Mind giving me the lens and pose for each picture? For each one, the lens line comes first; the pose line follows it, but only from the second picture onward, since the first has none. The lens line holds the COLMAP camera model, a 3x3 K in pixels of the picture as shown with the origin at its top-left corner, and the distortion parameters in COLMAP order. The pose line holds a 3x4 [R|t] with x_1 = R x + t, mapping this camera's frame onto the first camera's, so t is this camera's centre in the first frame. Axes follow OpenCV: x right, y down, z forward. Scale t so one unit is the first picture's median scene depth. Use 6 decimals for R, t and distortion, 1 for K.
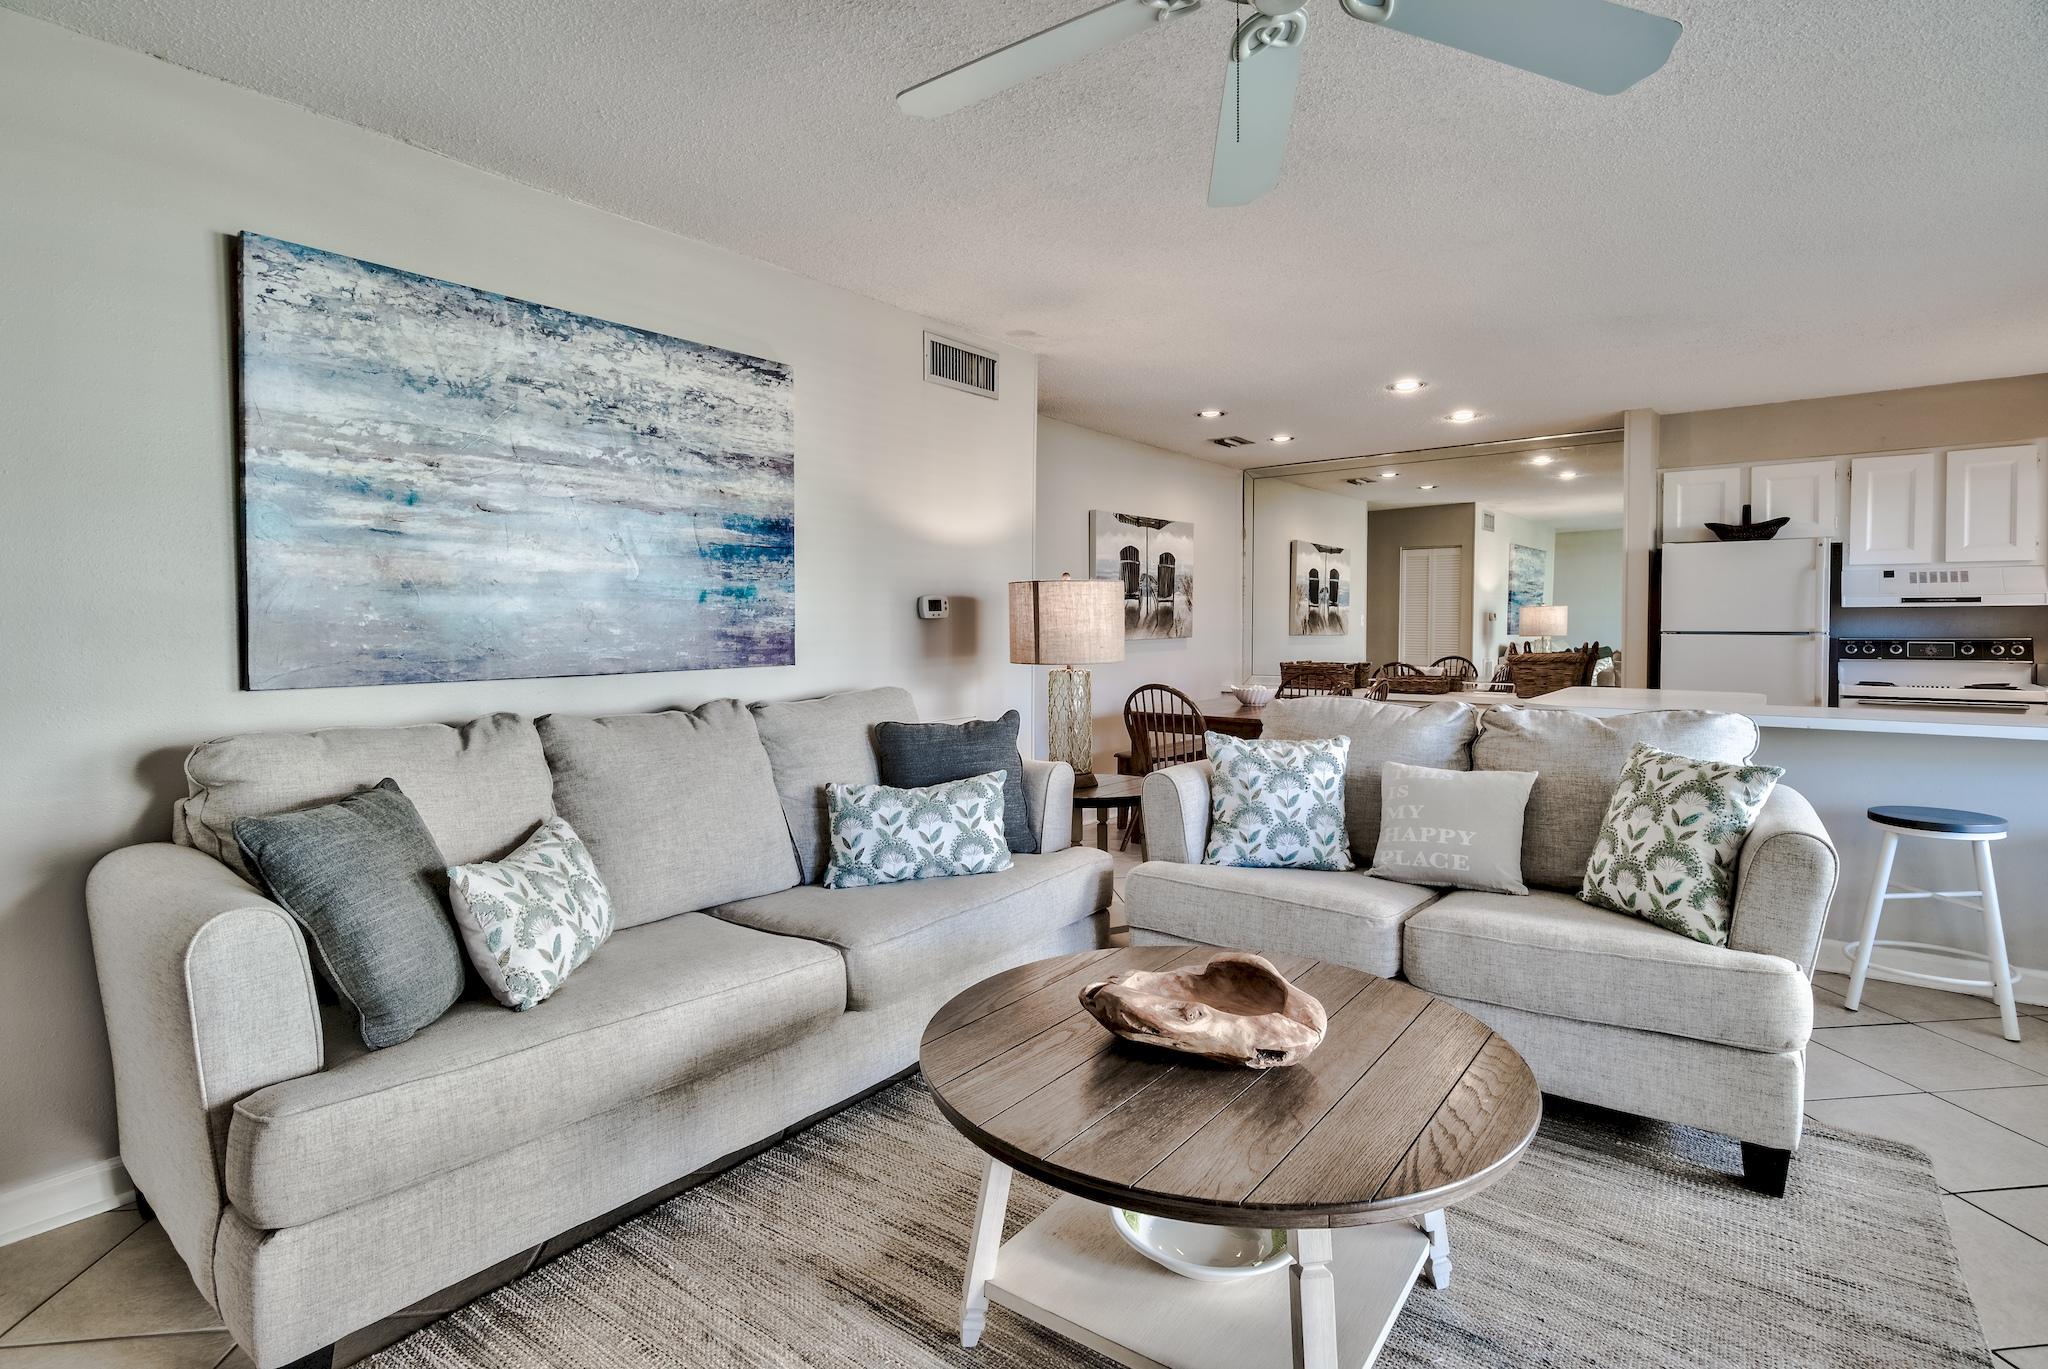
lens RADIAL K [[997.2, 0, 1029.1], [0, 997.2, 641.3], [0, 0, 1]] dist [-0.000571, -0.000514]
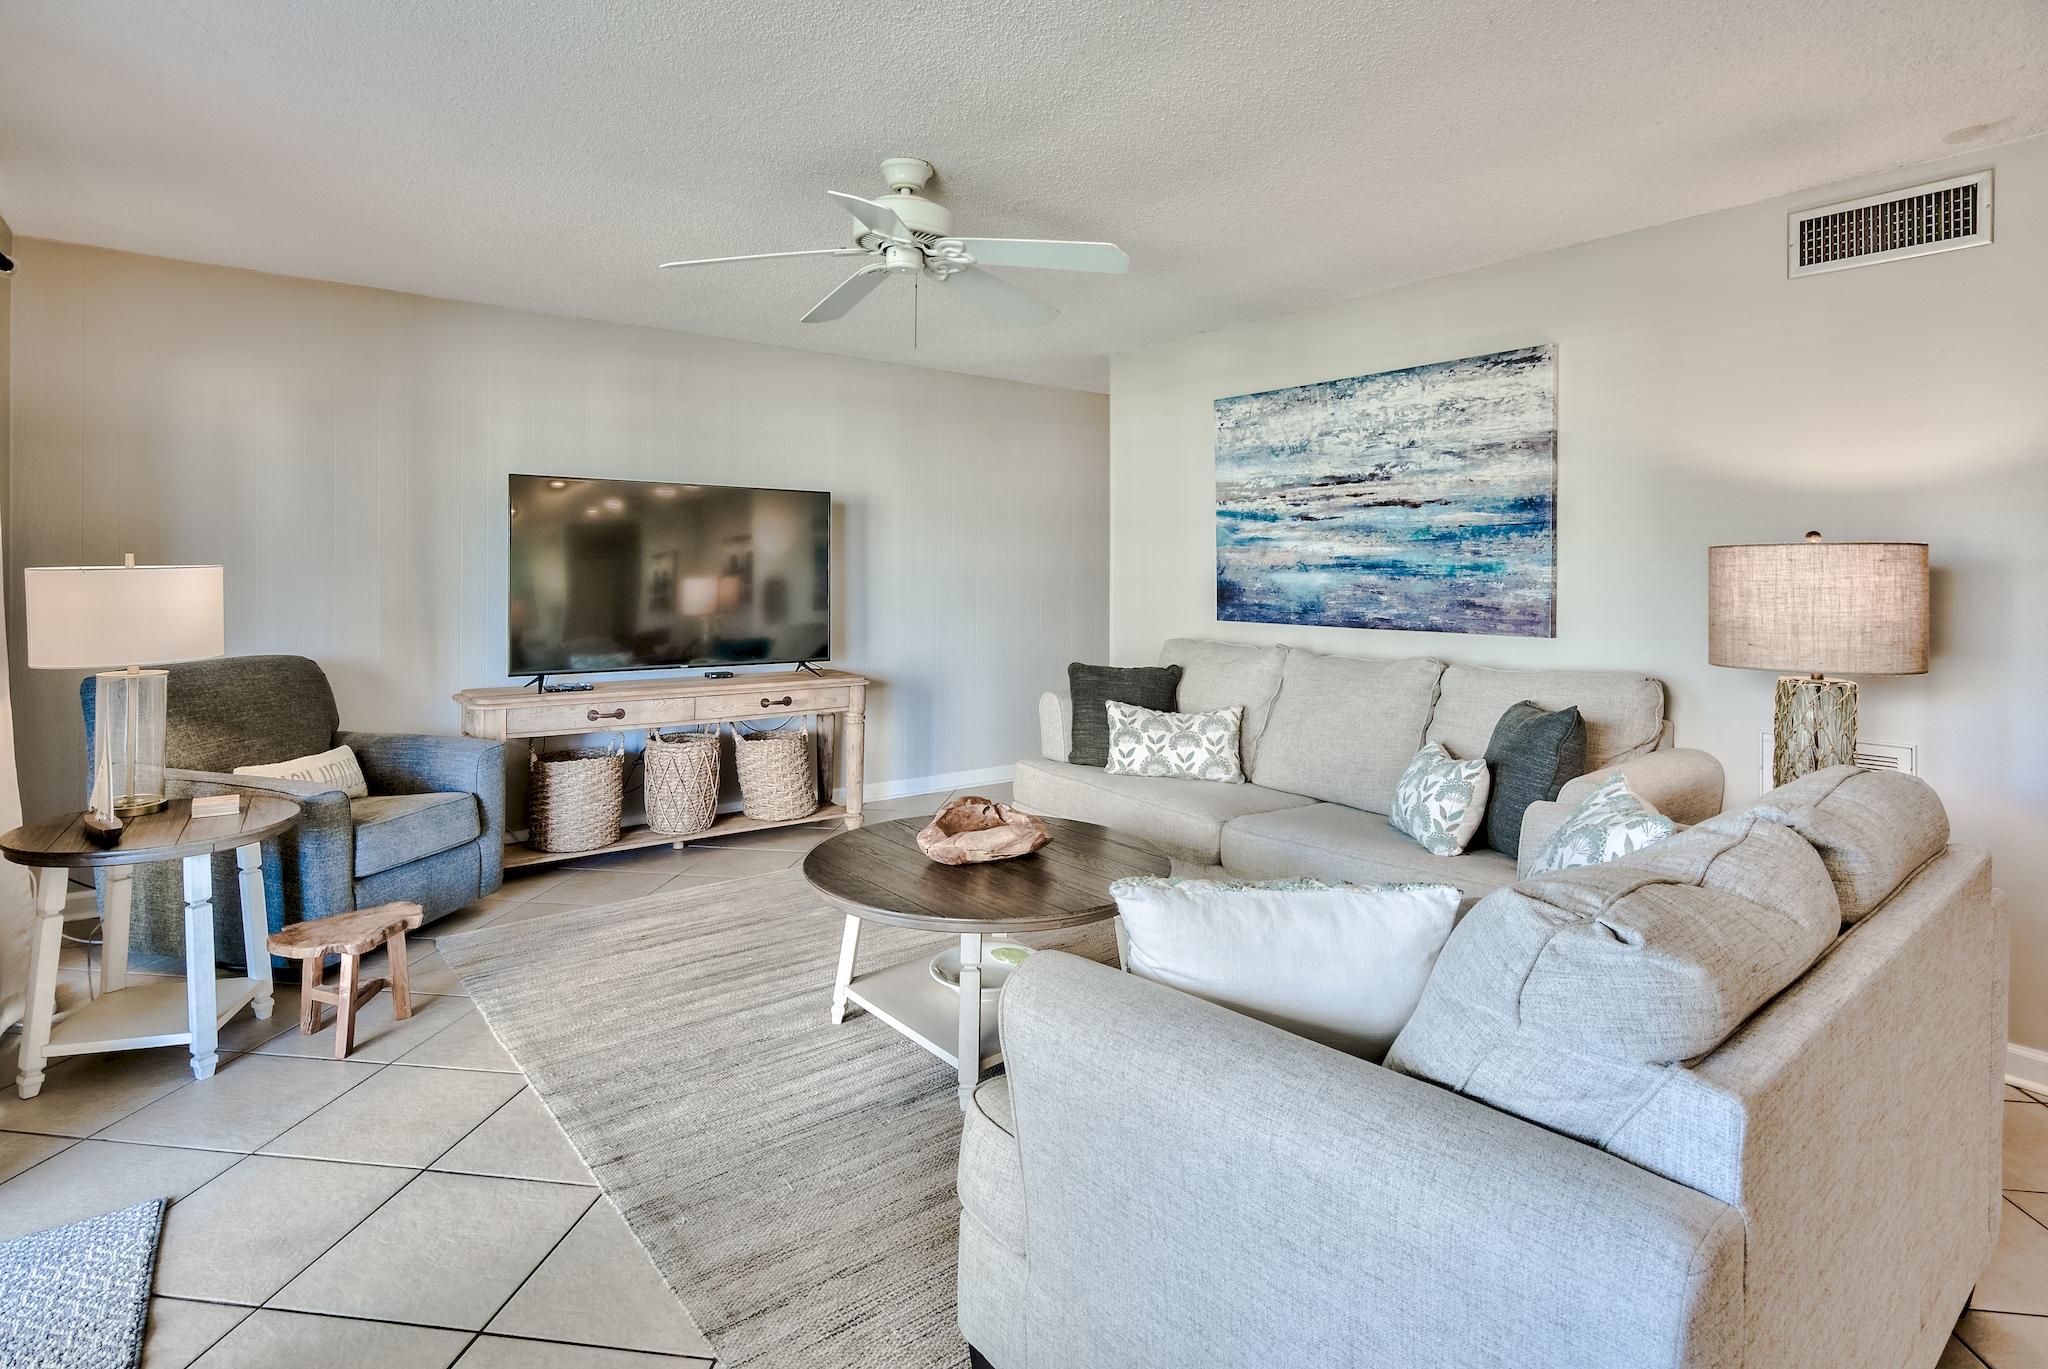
lens RADIAL K [[1052.8, 0, 1007.3], [0, 1052.8, 578.7], [0, 0, 1]] dist [-0.003320, -0.000672]
pose [[-0.252409, 0.011514, -0.967552, 0.967875], [-0.022762, 0.999582, 0.017834, -0.043920], [0.967353, 0.026524, -0.252041, 0.758350]]
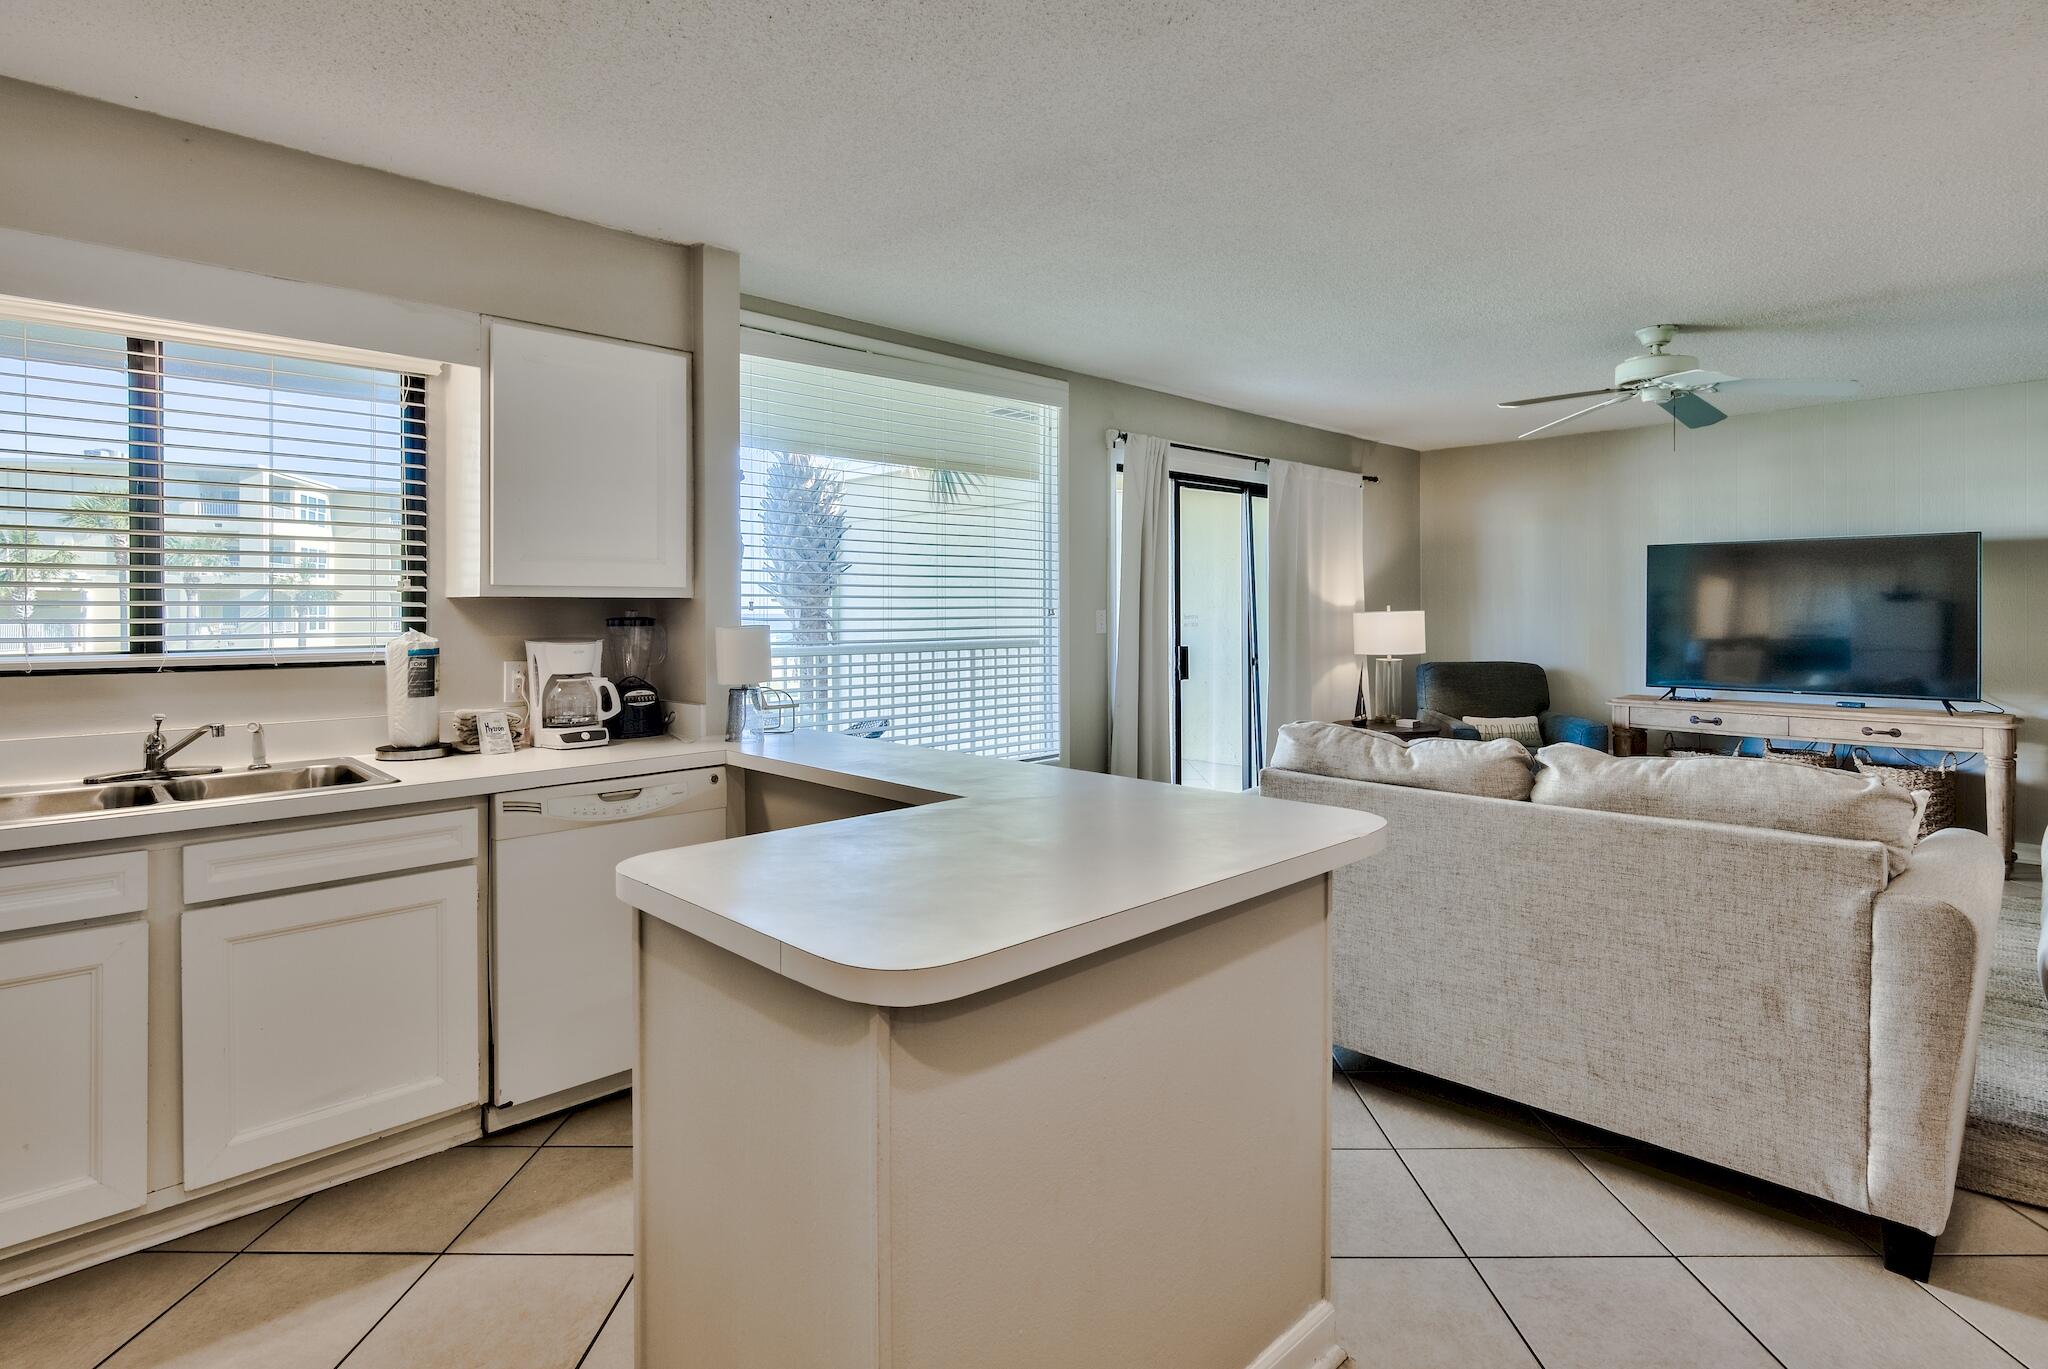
lens RADIAL K [[1022.3, 0, 1028.7], [0, 1022.3, 619.4], [0, 0, 1]] dist [-0.002150, 0.000182]
pose [[-0.991309, 0.003050, 0.131519, 0.715678], [0.006329, 0.999679, 0.024526, -0.055922], [-0.131402, 0.025146, -0.991010, 1.773983]]
